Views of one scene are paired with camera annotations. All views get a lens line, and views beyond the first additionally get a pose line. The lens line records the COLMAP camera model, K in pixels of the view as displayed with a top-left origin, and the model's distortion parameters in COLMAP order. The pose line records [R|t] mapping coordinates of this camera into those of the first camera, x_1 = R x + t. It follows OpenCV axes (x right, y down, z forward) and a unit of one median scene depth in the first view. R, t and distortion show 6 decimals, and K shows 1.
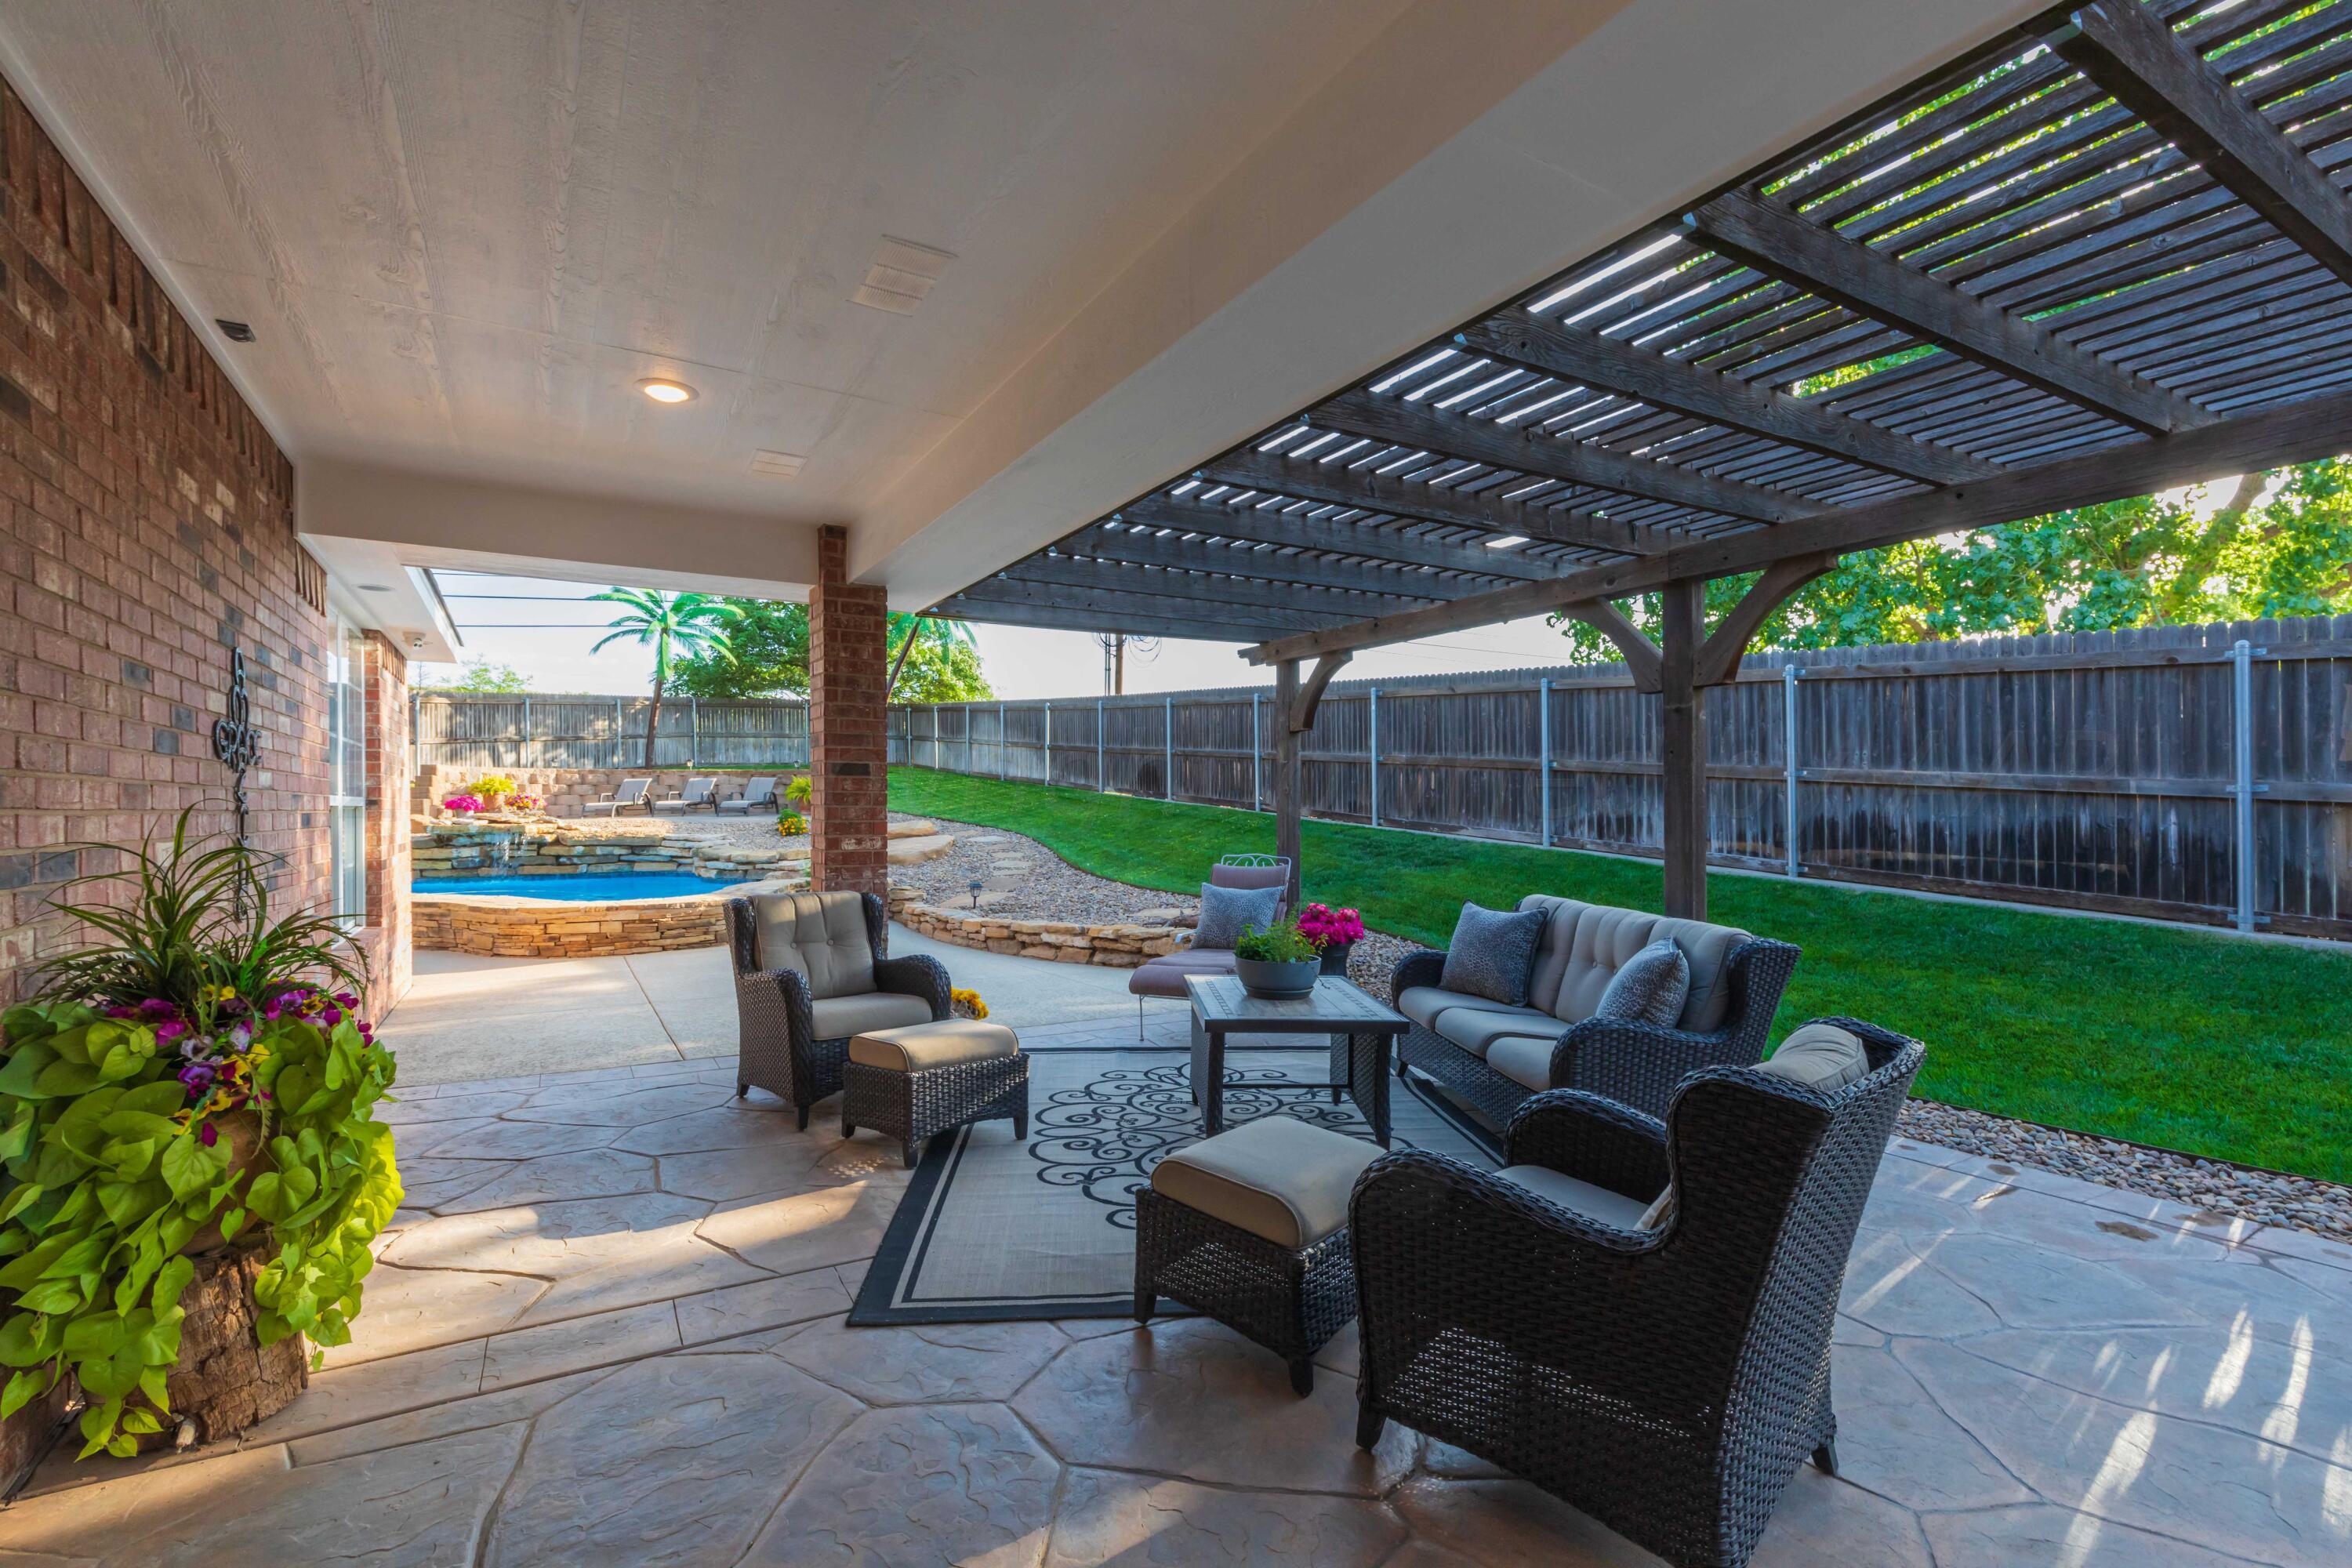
lens RADIAL K [[1043.9, 0, 1198.0], [0, 1043.9, 807.0], [0, 0, 1]] dist [0.007874, -0.002236]
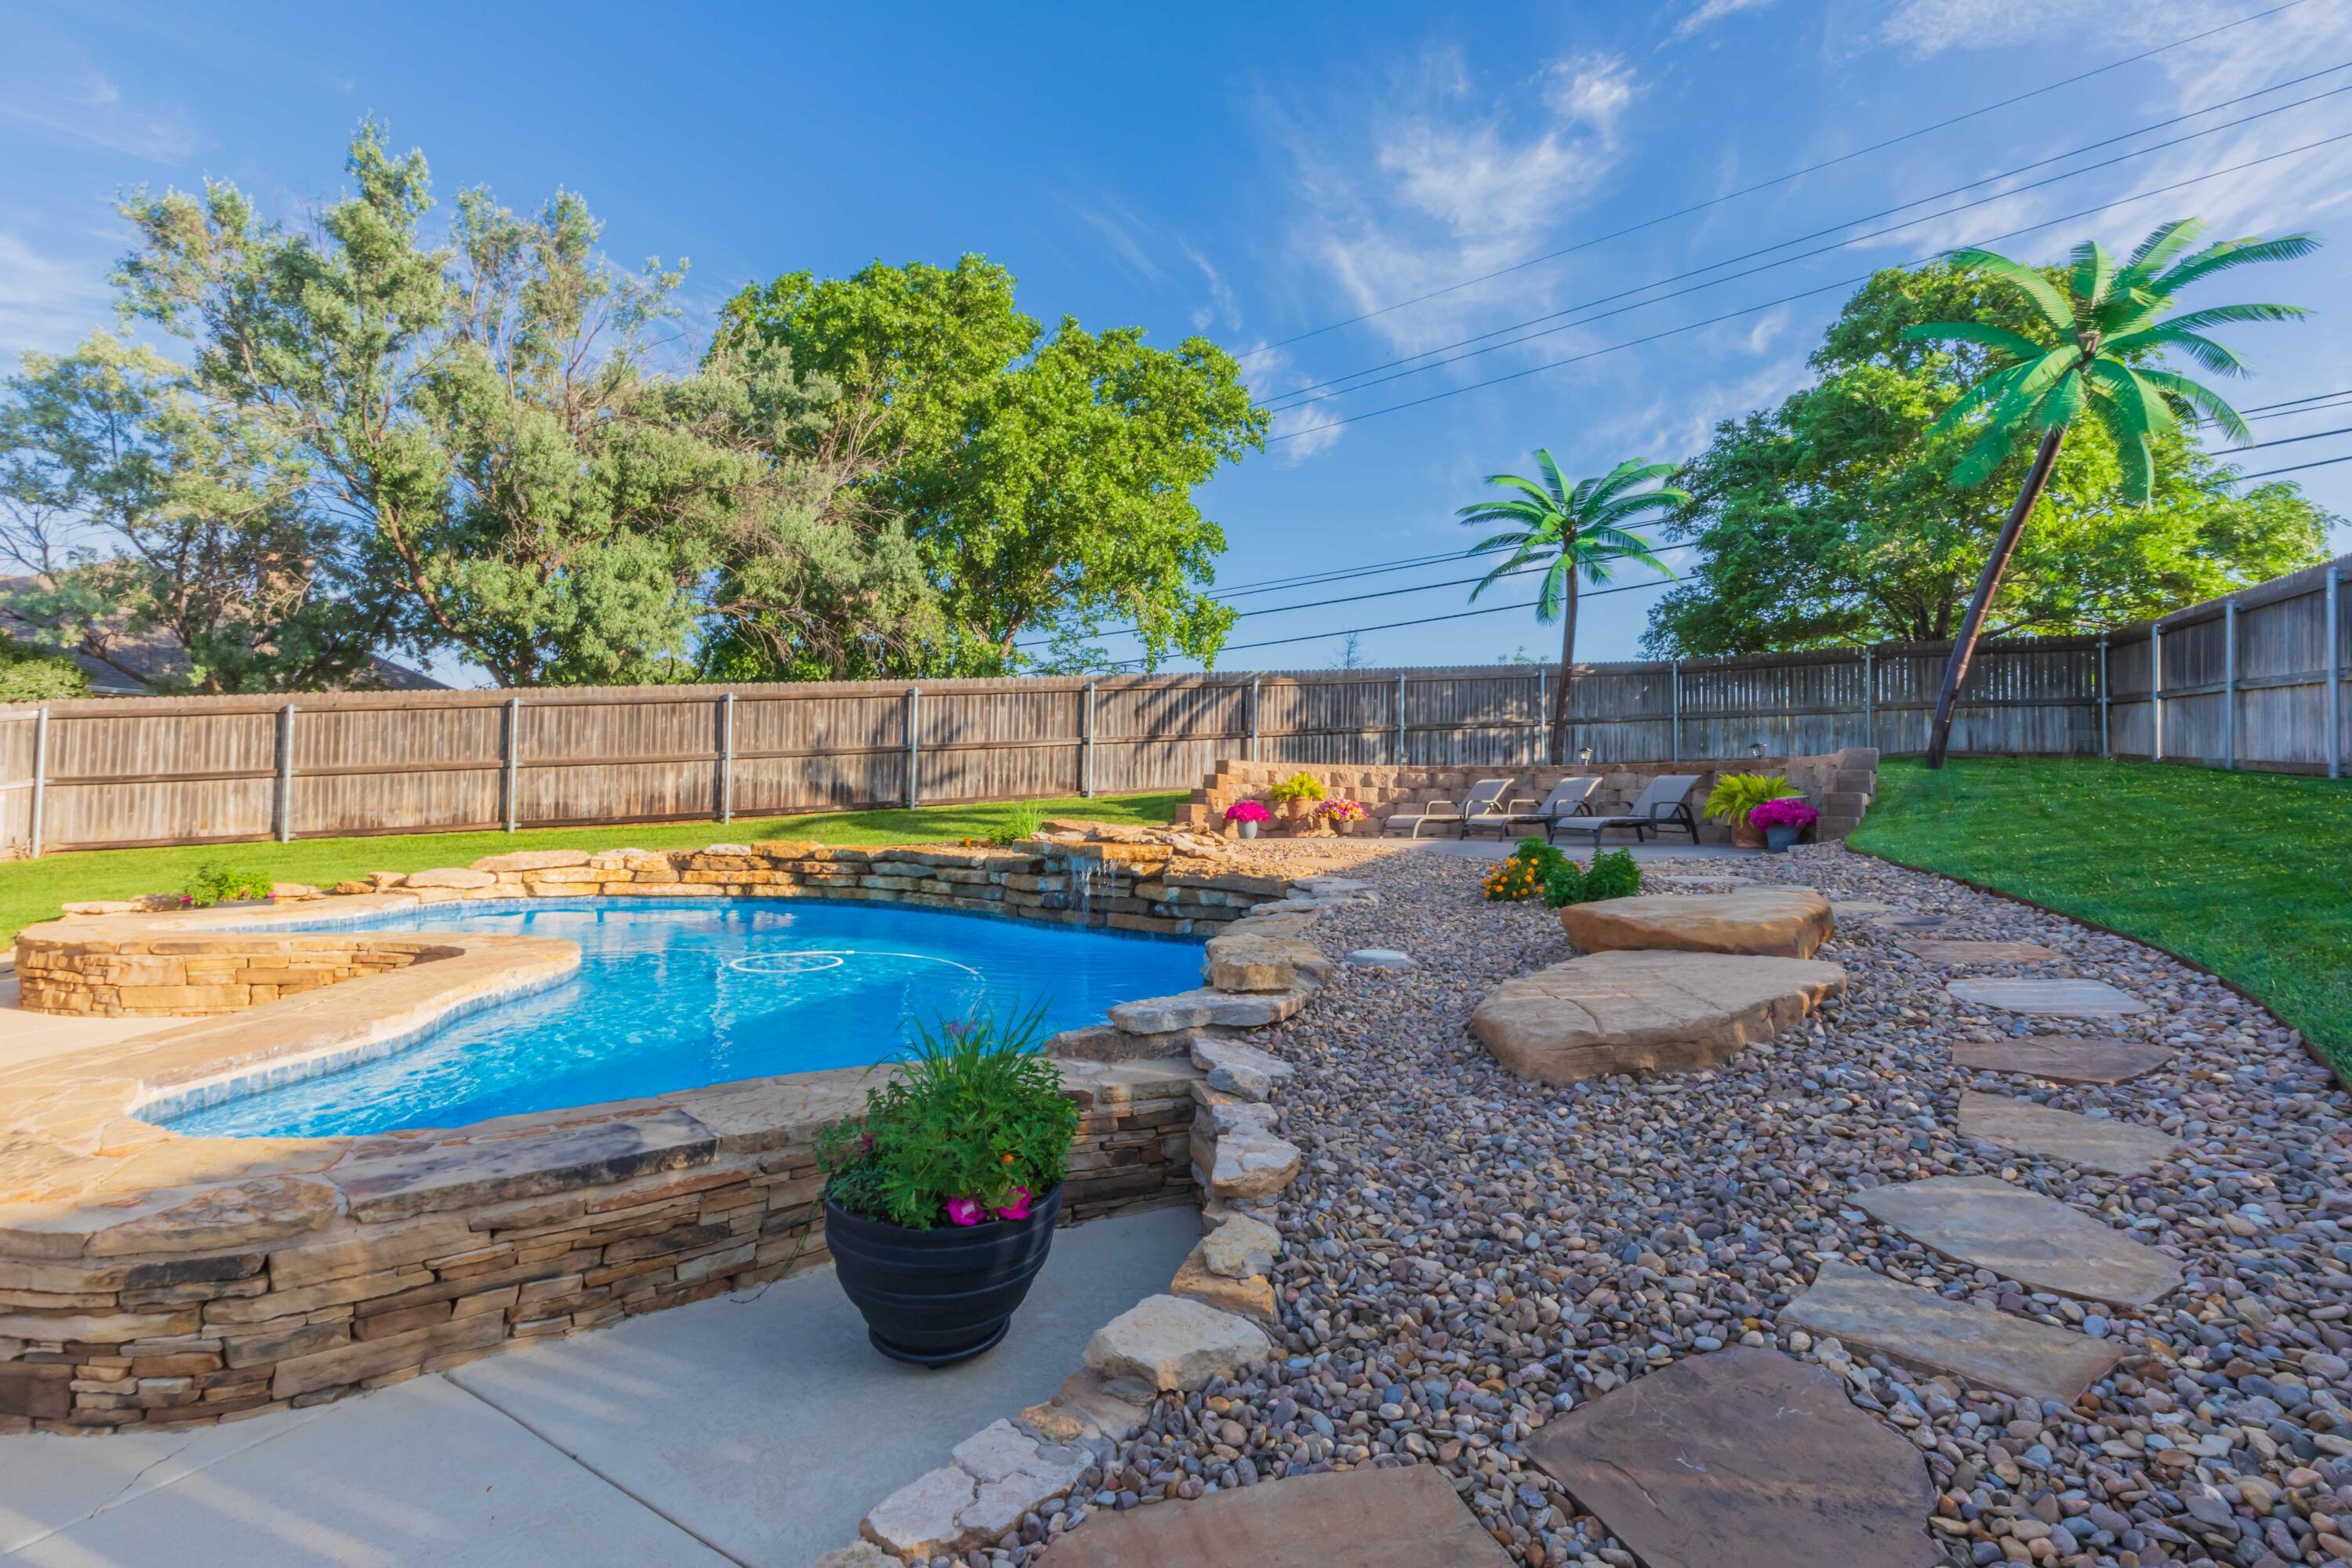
lens RADIAL K [[1043.9, 0, 1198.1], [0, 1043.9, 771.7], [0, 0, 1]] dist [0.007874, -0.002236]
pose [[0.469811, -0.015495, -0.882631, -0.077882], [-0.030075, 0.998985, -0.033546, -0.006445], [0.882255, 0.042305, 0.468868, 0.712332]]
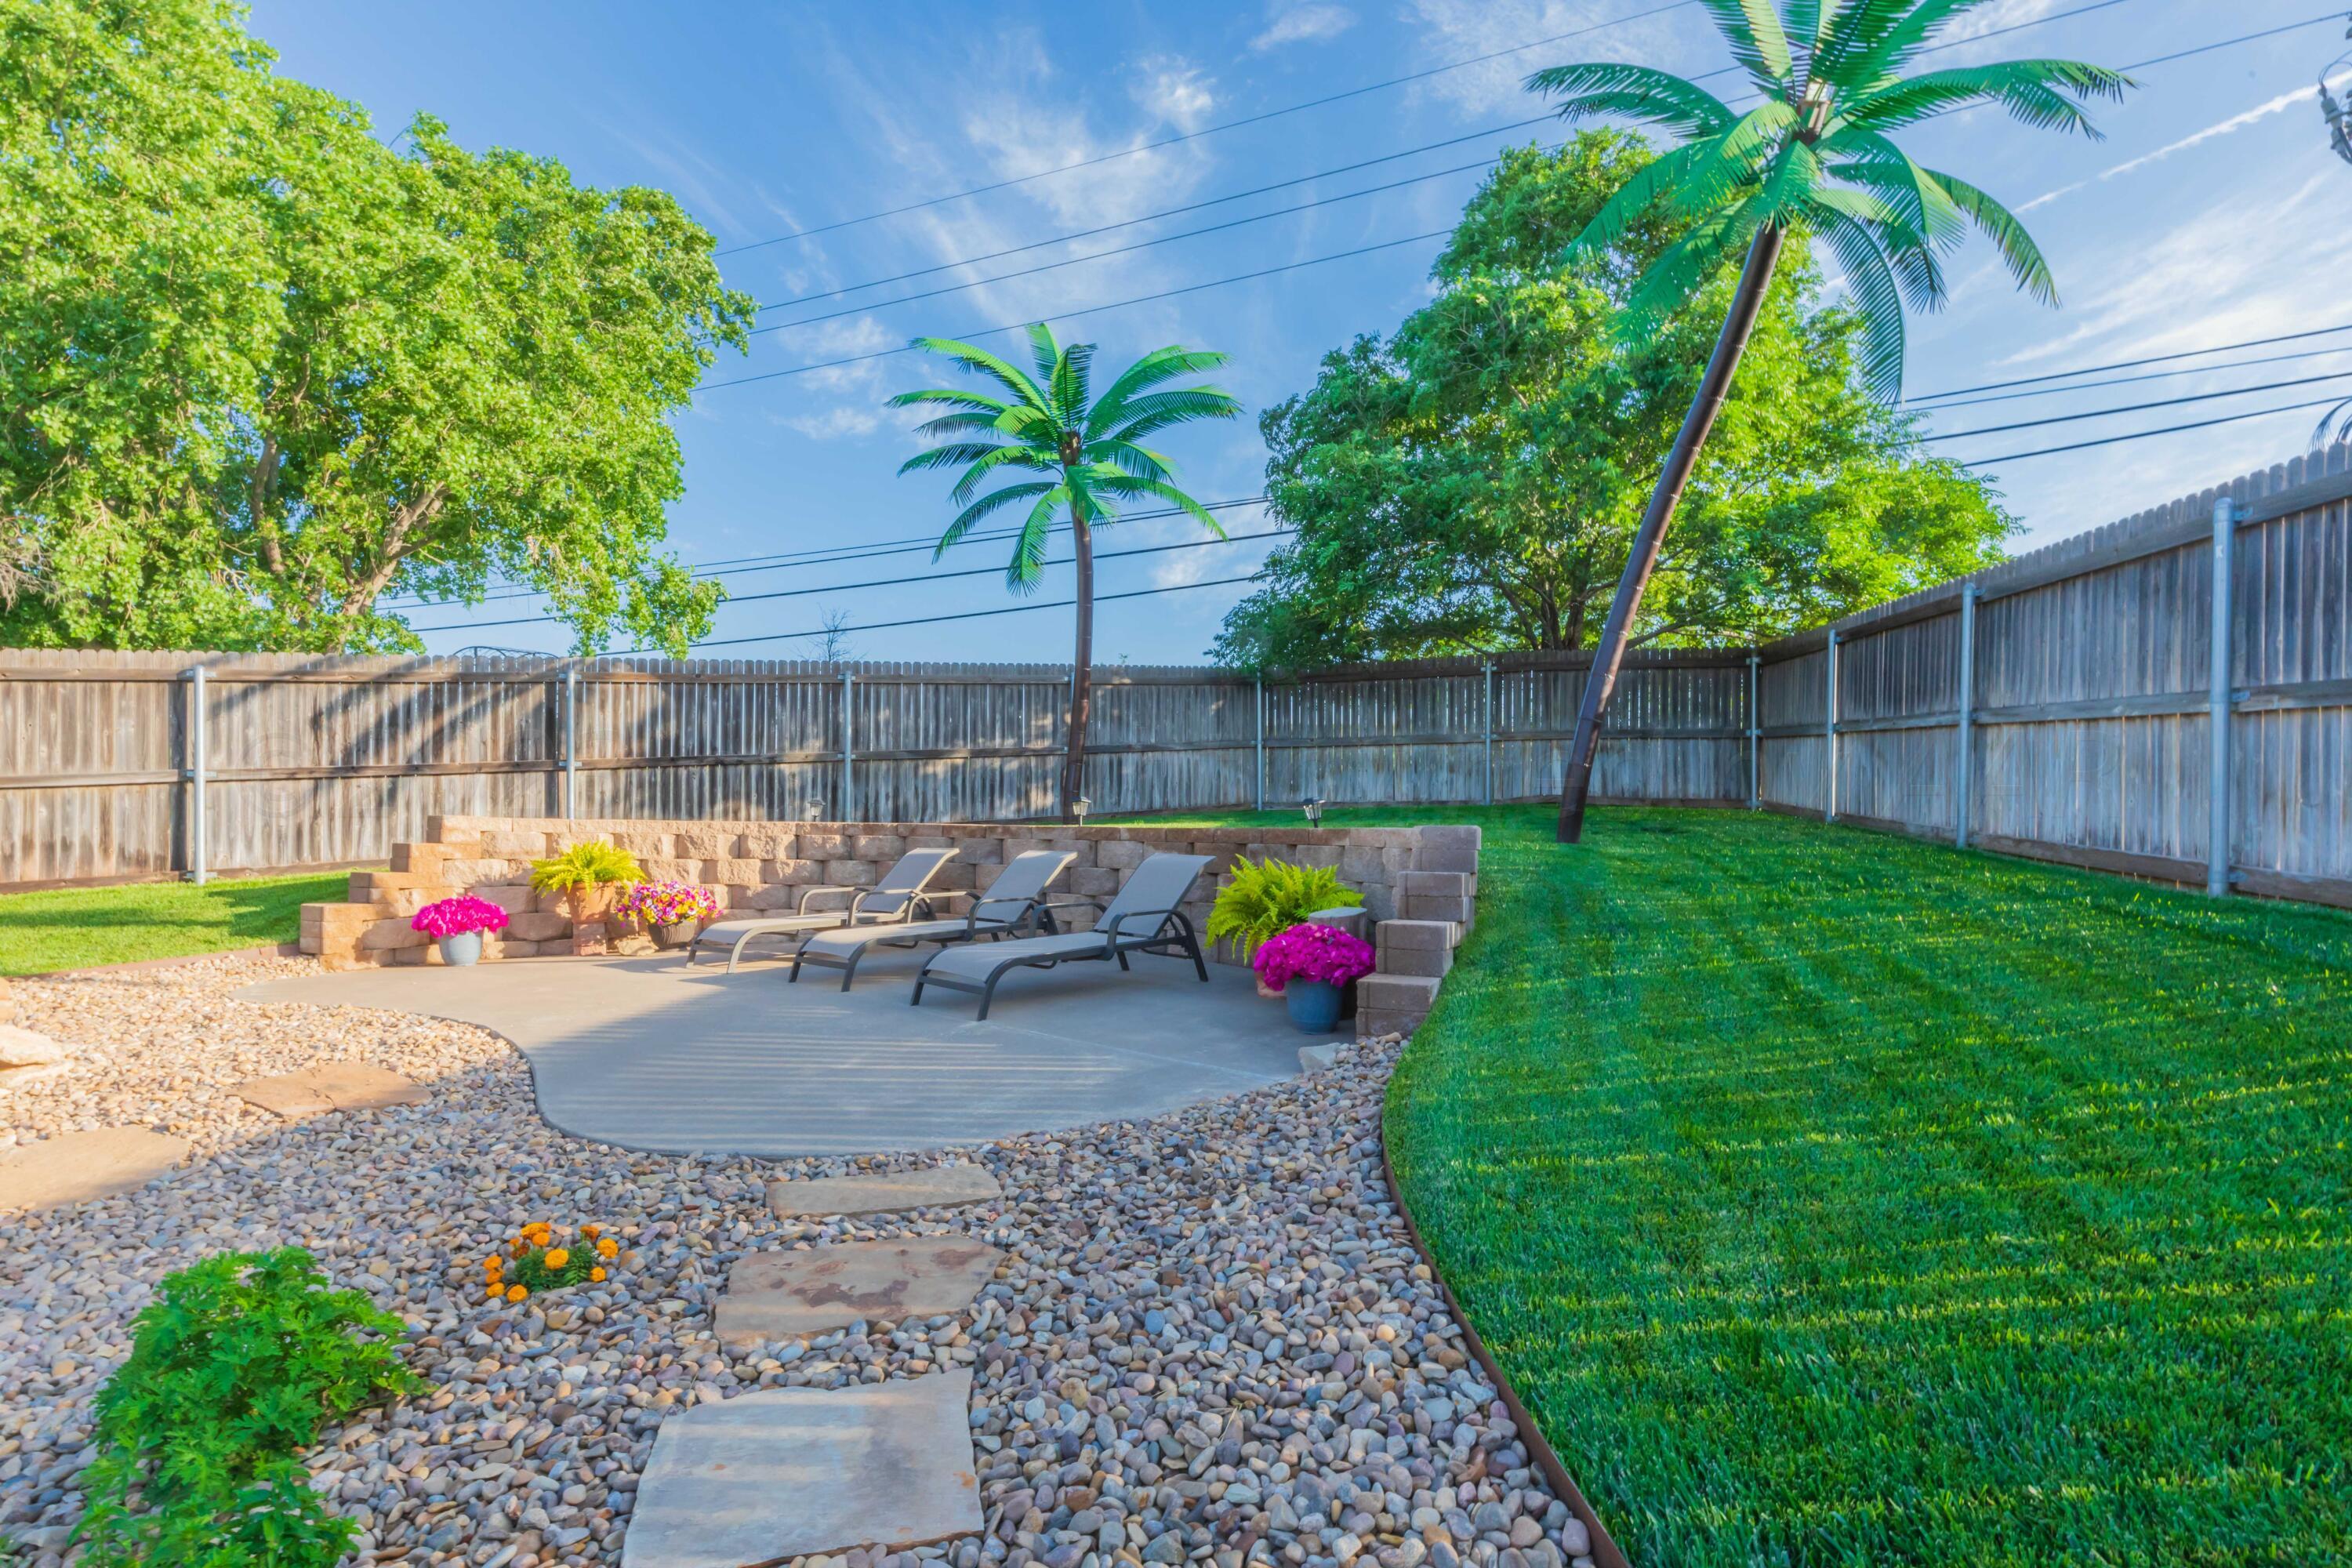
lens RADIAL K [[1043.9, 0, 1187.1], [0, 1043.9, 833.4], [0, 0, 1]] dist [0.007874, -0.002236]
pose [[0.691930, 0.019743, -0.721695, -0.258237], [-0.022841, 0.999724, 0.005449, -0.048284], [0.721604, 0.012714, 0.692190, 1.054835]]
